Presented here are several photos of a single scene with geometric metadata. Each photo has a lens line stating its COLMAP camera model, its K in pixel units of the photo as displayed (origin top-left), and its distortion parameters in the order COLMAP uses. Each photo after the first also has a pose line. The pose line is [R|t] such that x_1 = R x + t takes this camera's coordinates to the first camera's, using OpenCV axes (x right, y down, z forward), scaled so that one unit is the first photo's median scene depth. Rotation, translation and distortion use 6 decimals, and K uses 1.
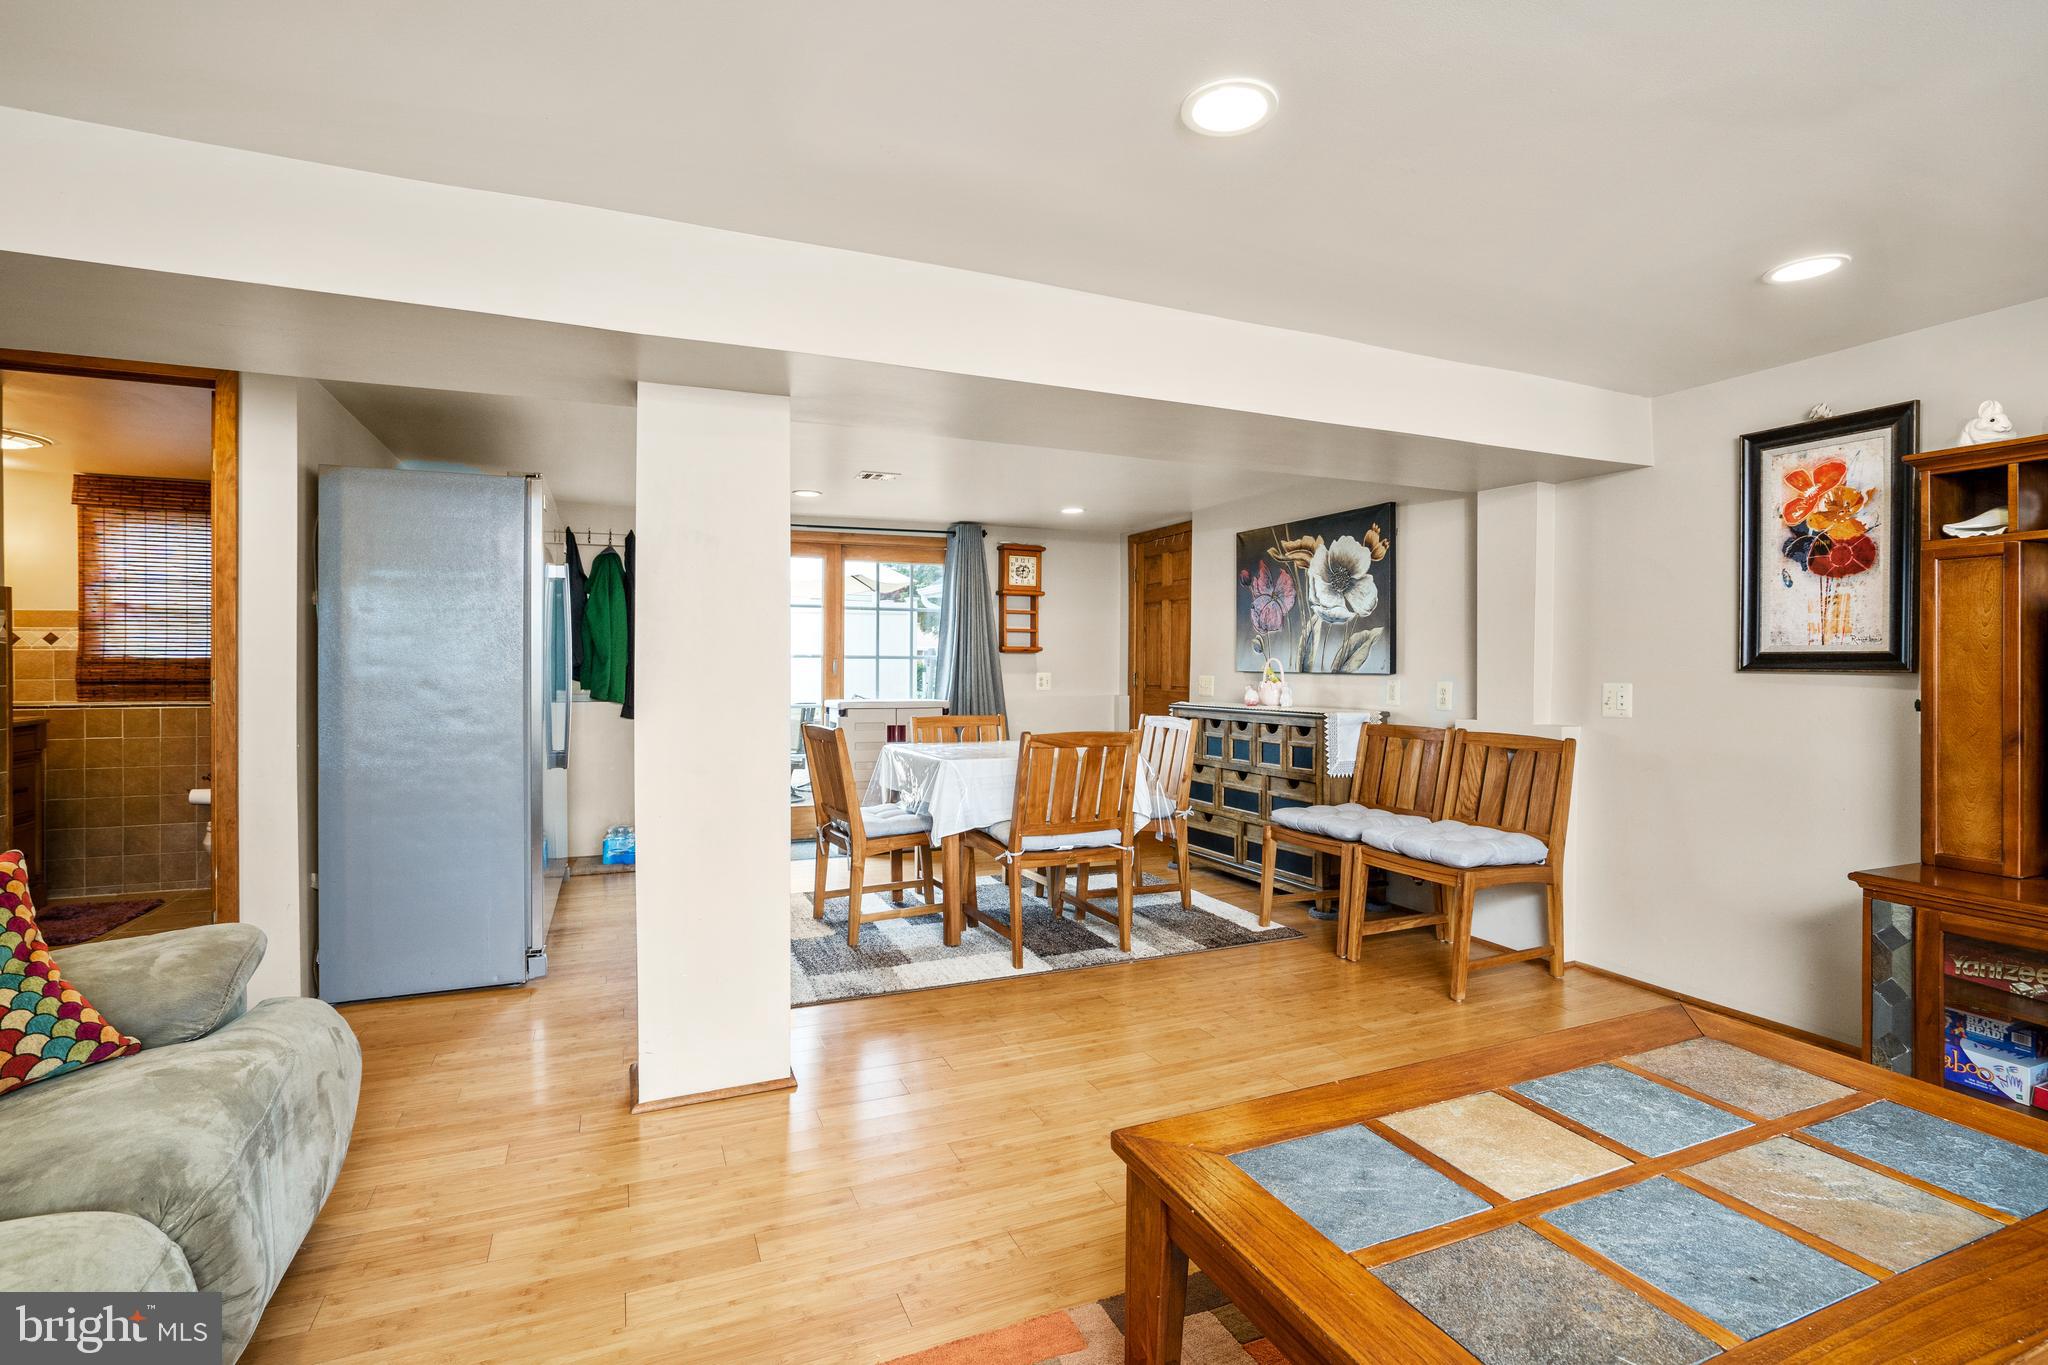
lens RADIAL K [[949.2, 0, 1032.8], [0, 949.2, 667.0], [0, 0, 1]] dist [-0.016939, 0.002256]
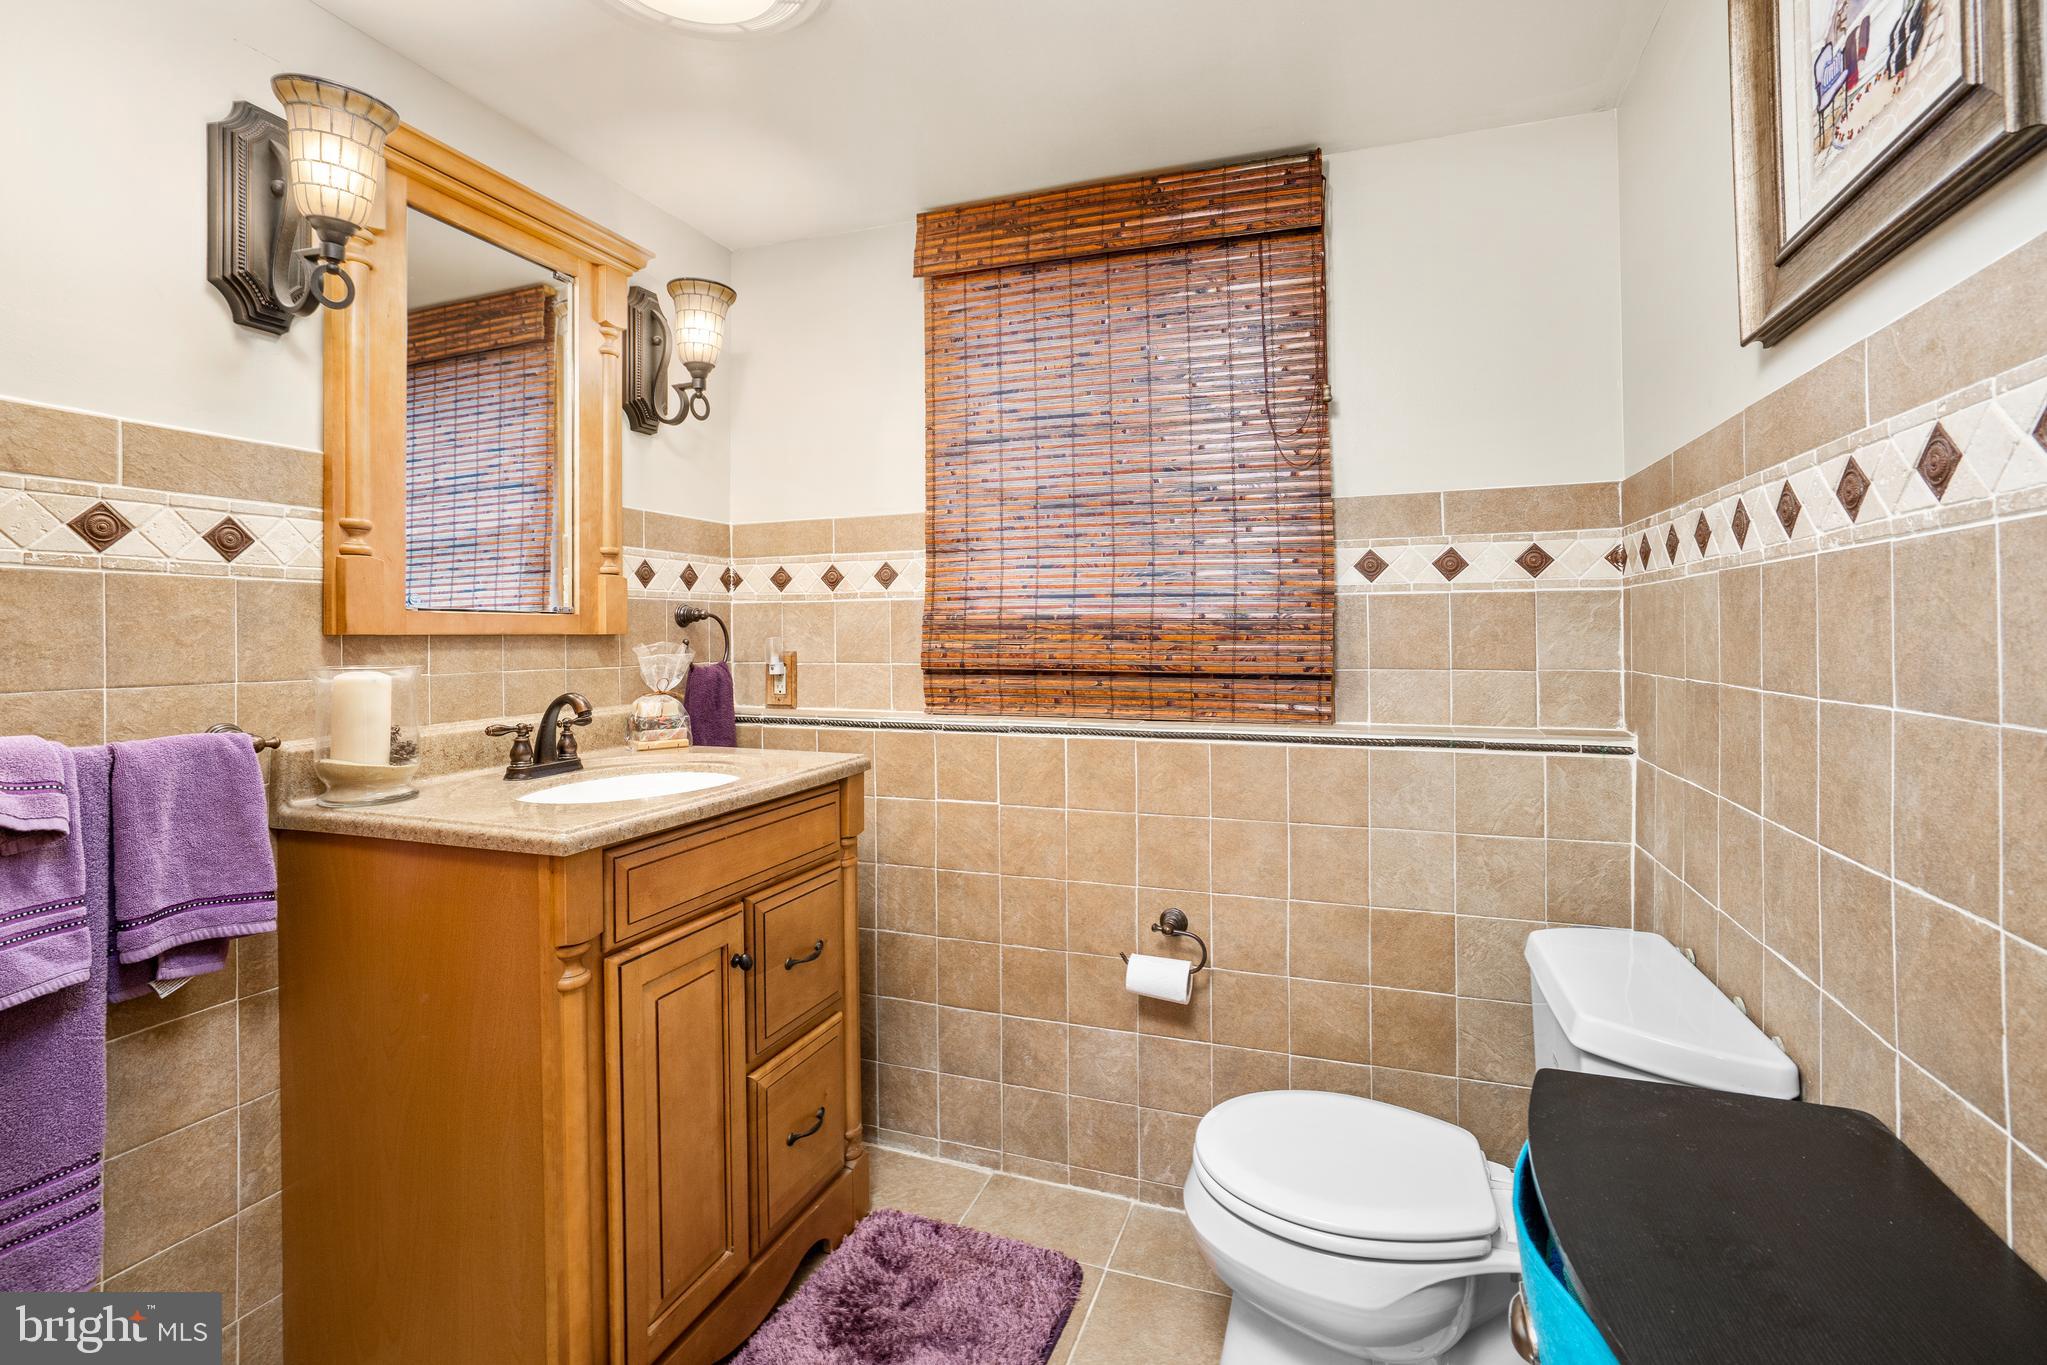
lens RADIAL K [[948.7, 0, 1036.6], [0, 948.7, 625.7], [0, 0, 1]] dist [-0.016939, 0.002256]
pose [[0.729682, -0.008516, -0.683734, -0.668048], [0.008399, 0.999959, -0.003491, -0.003144], [0.683735, -0.003195, 0.729723, 0.700673]]
